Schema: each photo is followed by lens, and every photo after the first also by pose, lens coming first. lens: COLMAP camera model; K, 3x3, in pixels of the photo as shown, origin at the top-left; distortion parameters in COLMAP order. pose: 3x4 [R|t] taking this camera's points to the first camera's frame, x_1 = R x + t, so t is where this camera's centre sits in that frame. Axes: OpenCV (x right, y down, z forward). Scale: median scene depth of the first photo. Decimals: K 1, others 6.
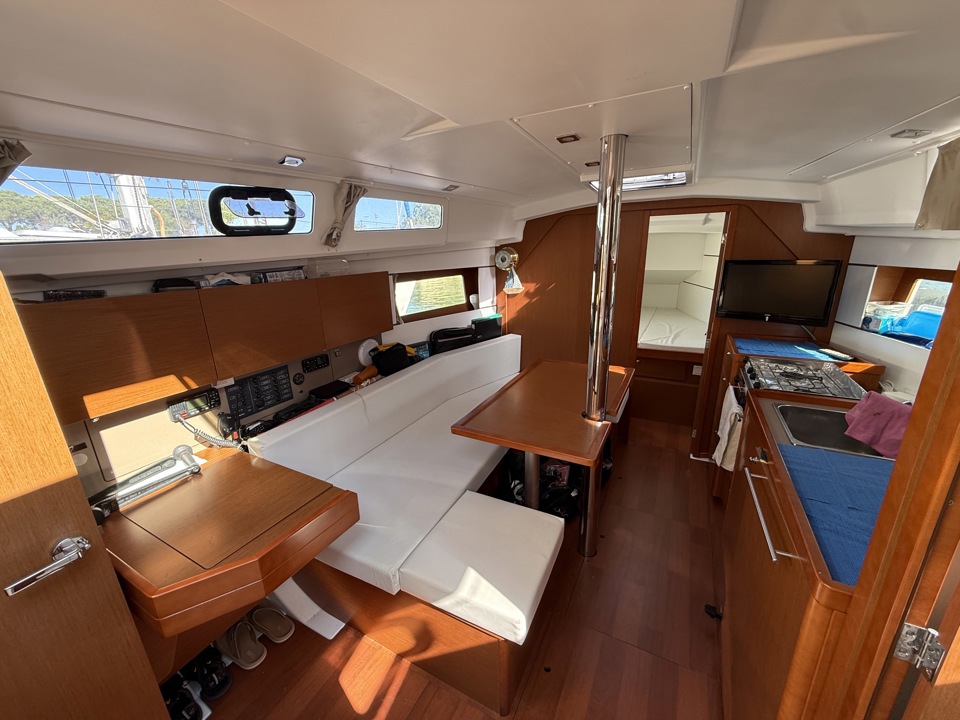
lens RADIAL K [[381.0, 0, 475.7], [0, 381.0, 357.3], [0, 0, 1]] dist [0.001770, -0.000453]
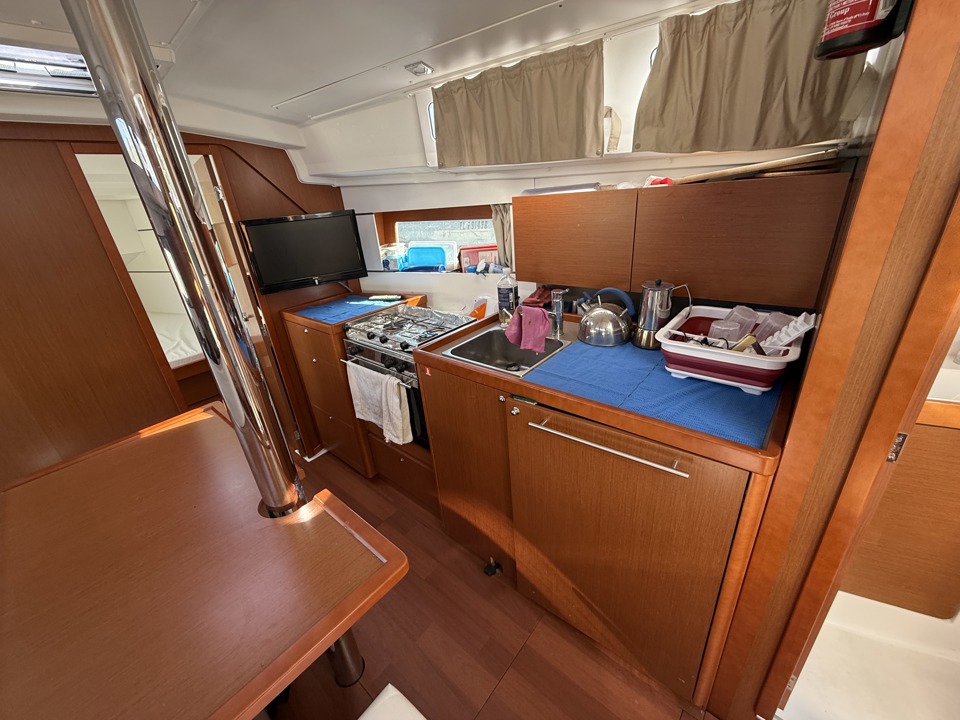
lens RADIAL K [[381.0, 0, 483.6], [0, 381.0, 359.8], [0, 0, 1]] dist [0.001770, -0.000453]
pose [[0.203432, -0.394047, 0.896294, -0.041883], [0.346729, 0.885105, 0.310431, -0.093892], [-0.915639, 0.247620, 0.316686, 0.454113]]
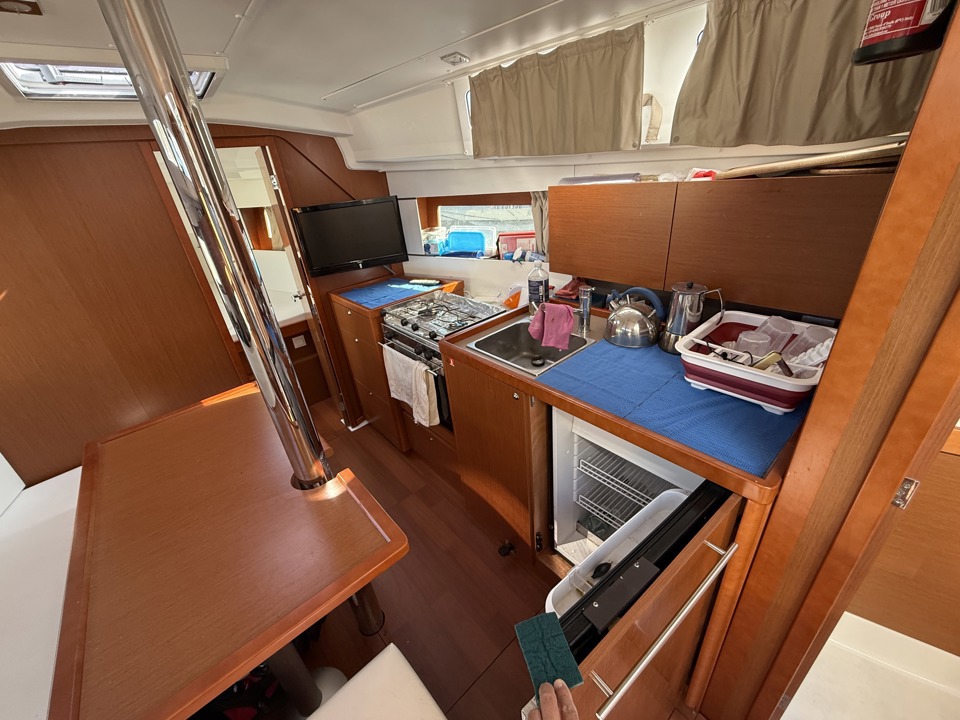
lens RADIAL K [[381.0, 0, 483.8], [0, 381.0, 360.1], [0, 0, 1]] dist [0.001770, -0.000453]
pose [[0.340845, -0.439126, 0.831260, -0.029467], [0.341772, 0.881586, 0.325573, -0.113766], [-0.875795, 0.173131, 0.450565, 0.391227]]
